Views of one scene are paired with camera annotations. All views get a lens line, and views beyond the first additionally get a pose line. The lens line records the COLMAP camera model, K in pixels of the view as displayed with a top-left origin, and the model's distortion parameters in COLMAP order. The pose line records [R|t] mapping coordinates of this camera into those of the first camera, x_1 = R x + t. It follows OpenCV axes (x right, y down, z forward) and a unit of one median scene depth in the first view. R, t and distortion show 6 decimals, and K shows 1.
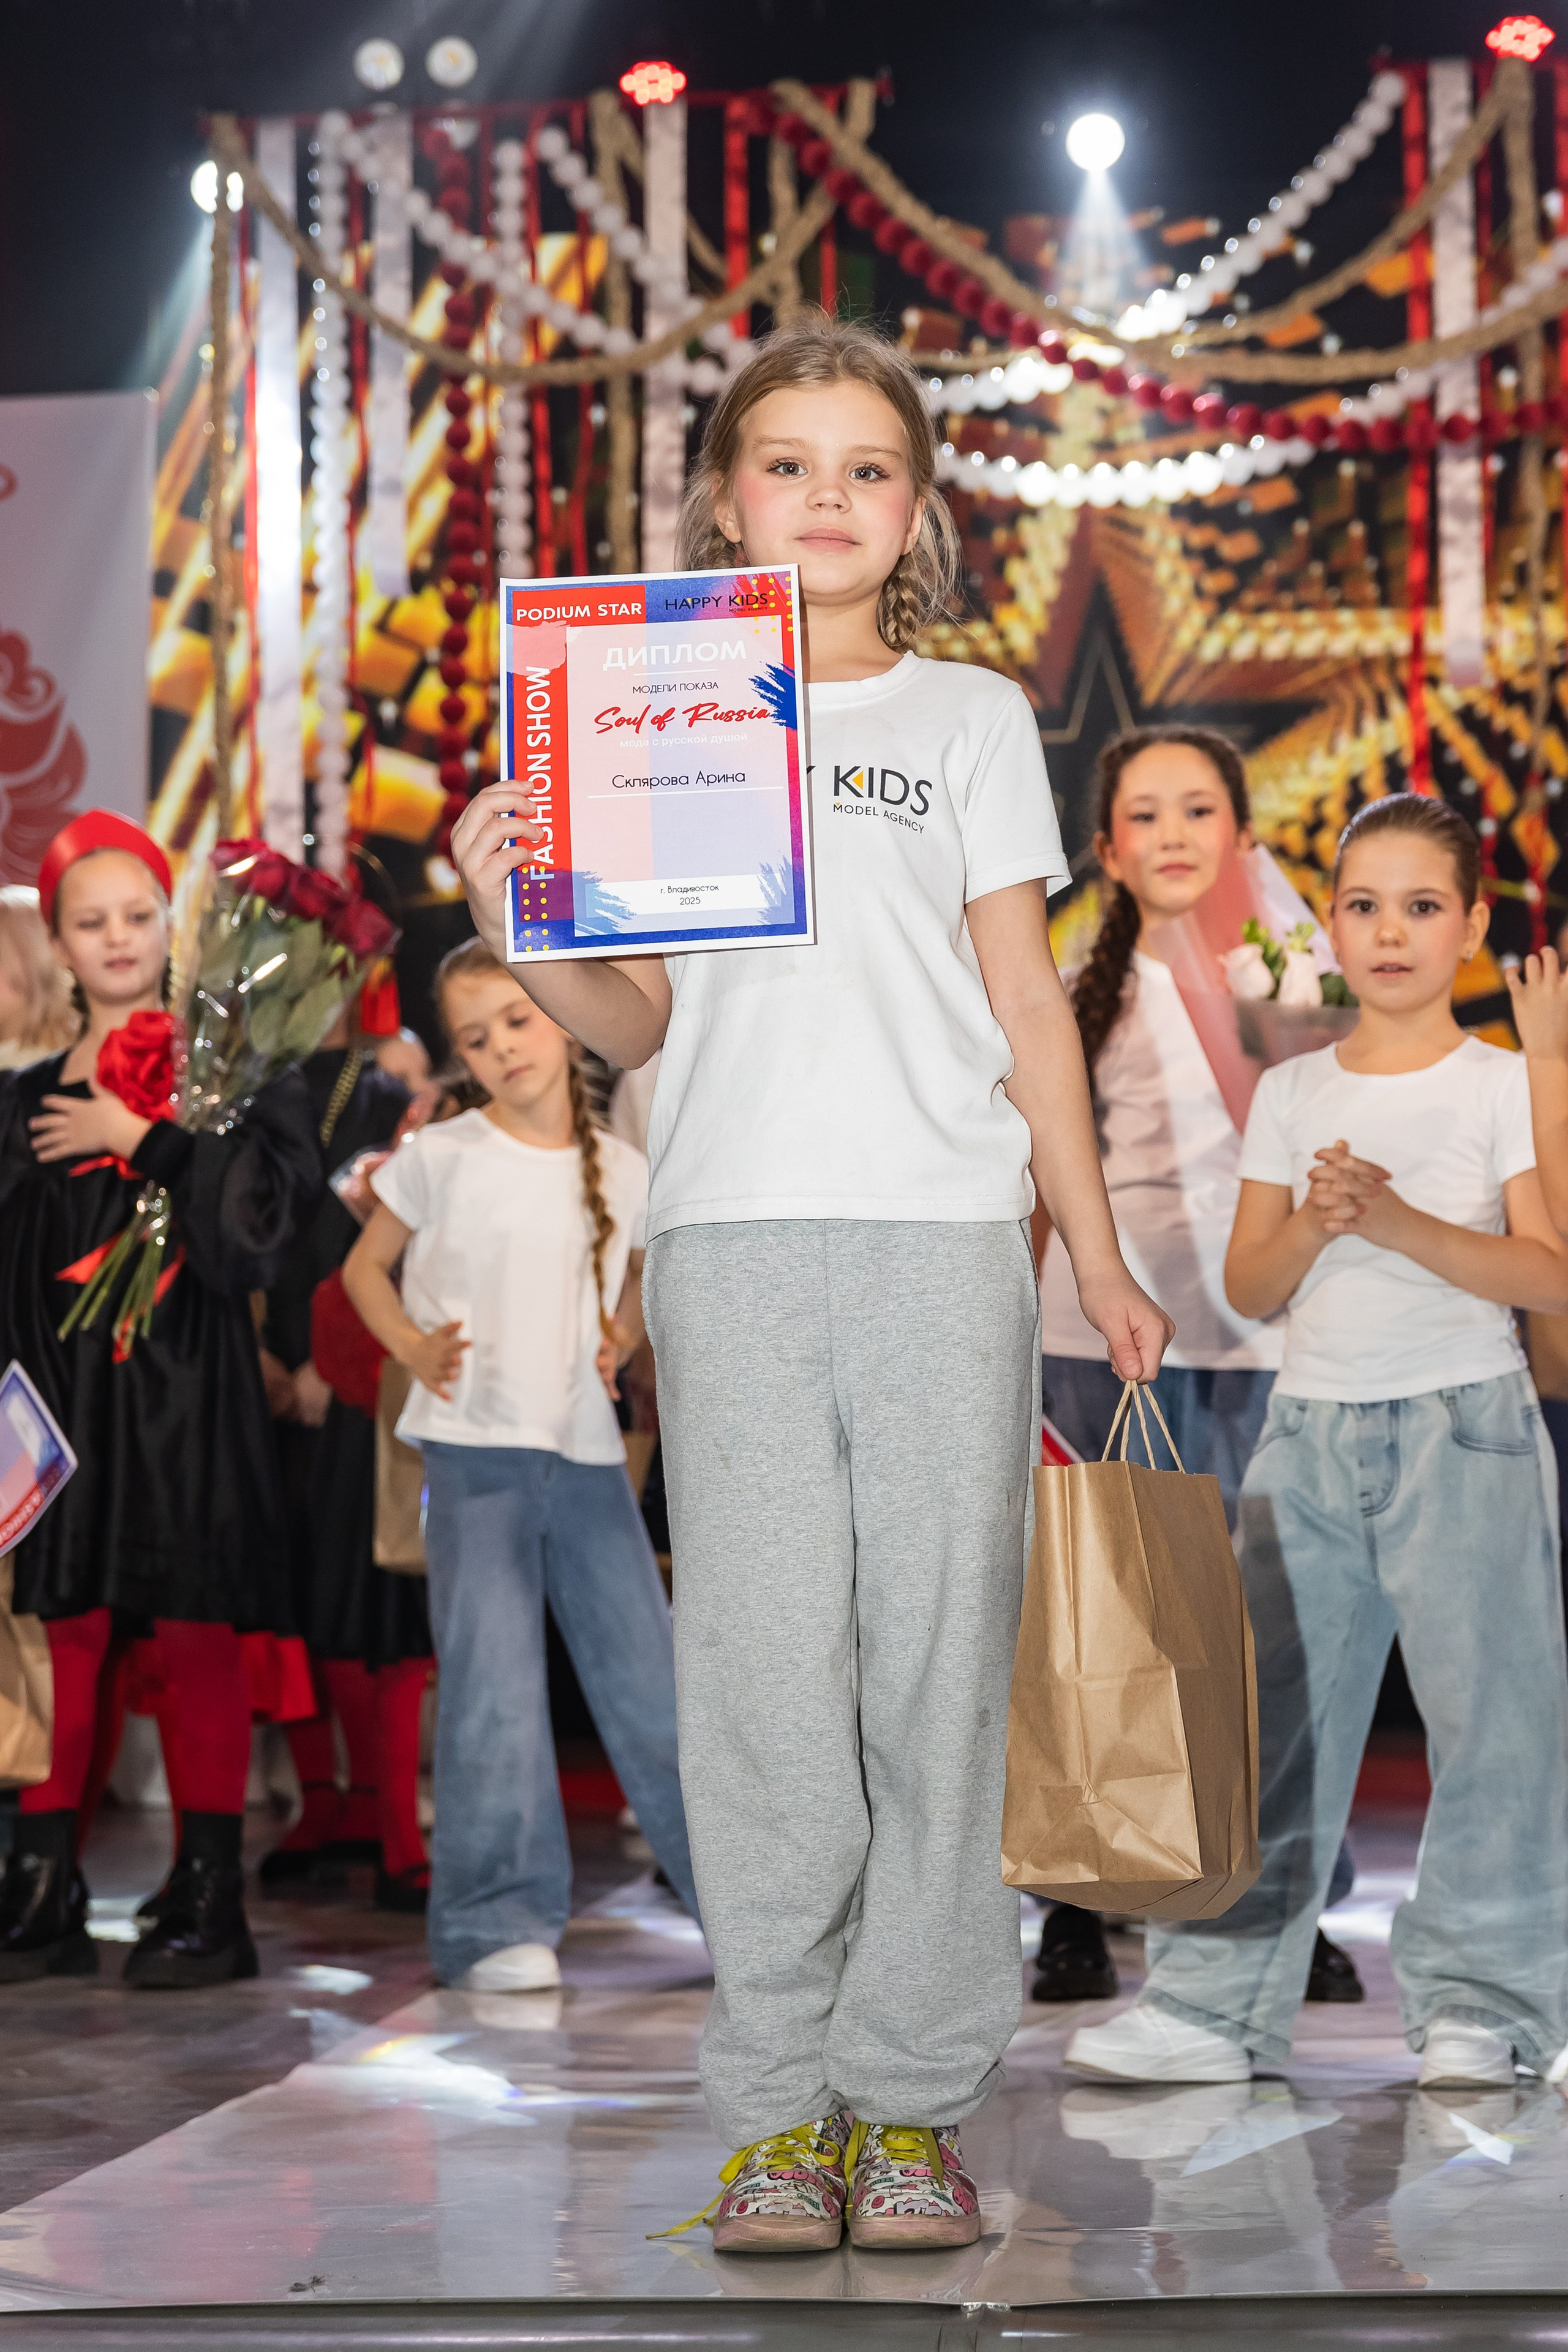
lens RADIAL K [[4653.7, 0, 897.9], [0, 4653.7, 1160.8], [0, 0, 1]] dist [-0.017829, 0.000000]
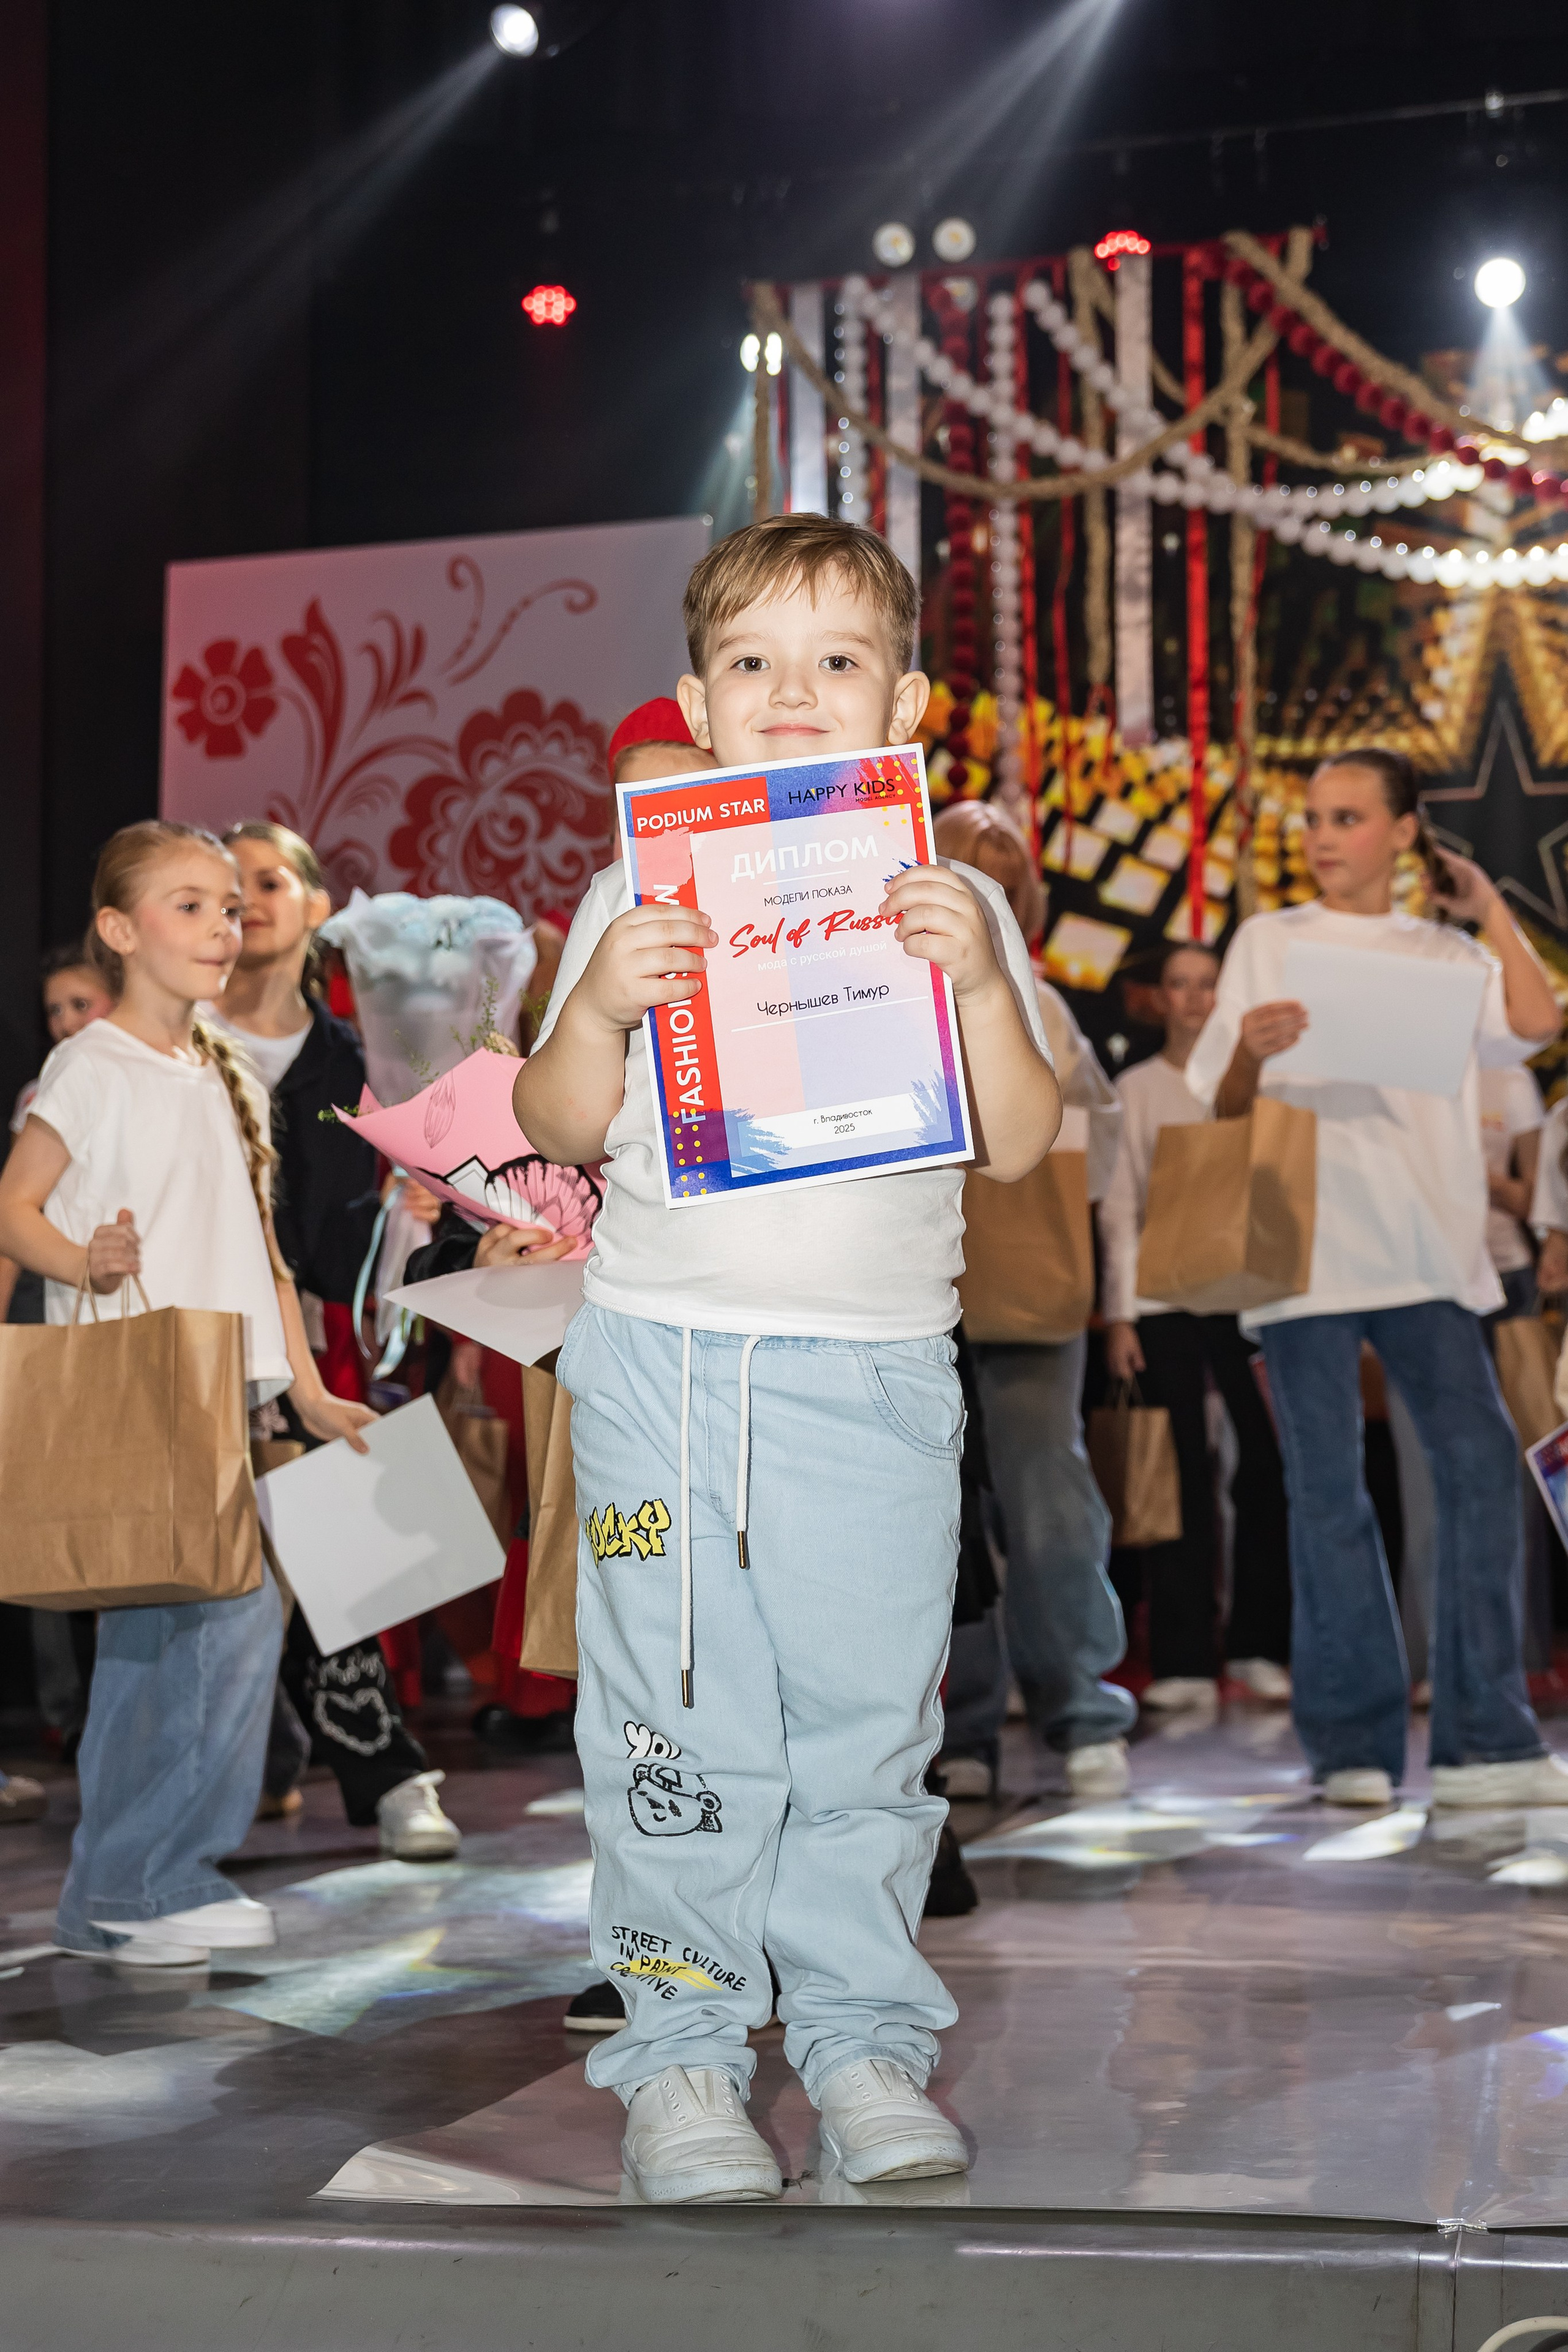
lens RADIAL K [[3078.4, 0, 912.6], [0, 3078.4, 1306.7], [0, 0, 1]] dist [0.003736, 0.000000]
pose [[0.993134, -0.004711, -0.116886, -0.015408], [0.008131, 0.999552, 0.028802, 0.016340], [0.116698, -0.029555, 0.992728, 0.209694]]
